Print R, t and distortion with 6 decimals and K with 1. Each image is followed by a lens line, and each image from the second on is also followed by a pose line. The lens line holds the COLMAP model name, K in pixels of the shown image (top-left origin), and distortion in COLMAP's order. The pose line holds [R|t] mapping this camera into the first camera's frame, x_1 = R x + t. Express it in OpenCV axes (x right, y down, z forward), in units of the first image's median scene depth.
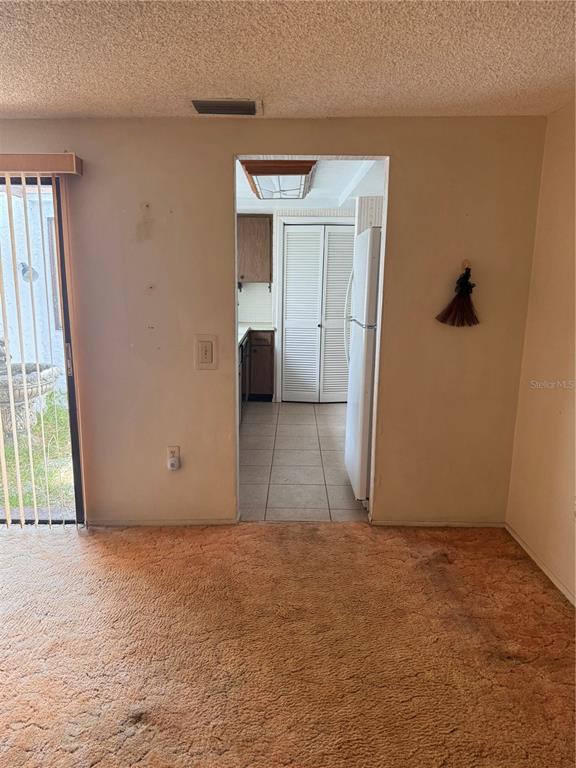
lens RADIAL K [[540.1, 0, 284.5], [0, 540.1, 382.8], [0, 0, 1]] dist [0.066203, -0.071085]
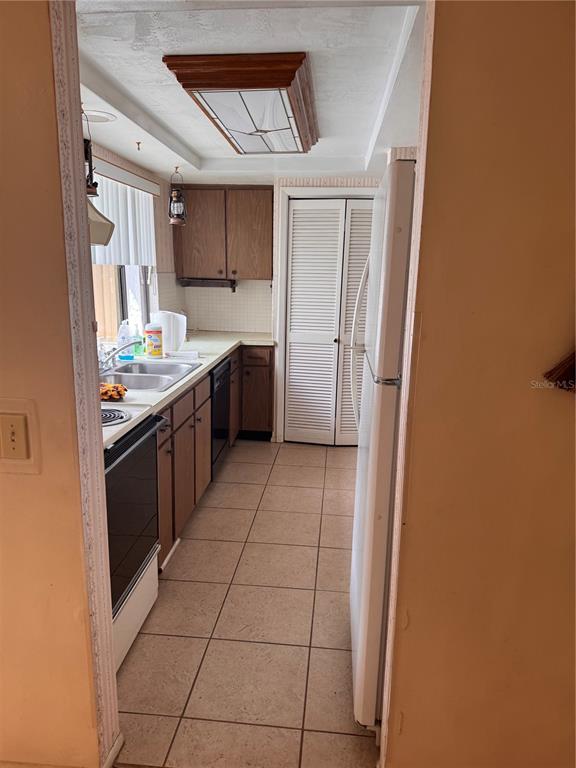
lens RADIAL K [[540.1, 0, 284.6], [0, 540.1, 384.7], [0, 0, 1]] dist [0.066203, -0.071085]
pose [[0.996351, 0.024173, -0.081852, 0.056337], [-0.023116, 0.999637, 0.013843, -0.055116], [0.082157, -0.011900, 0.996548, 0.276319]]
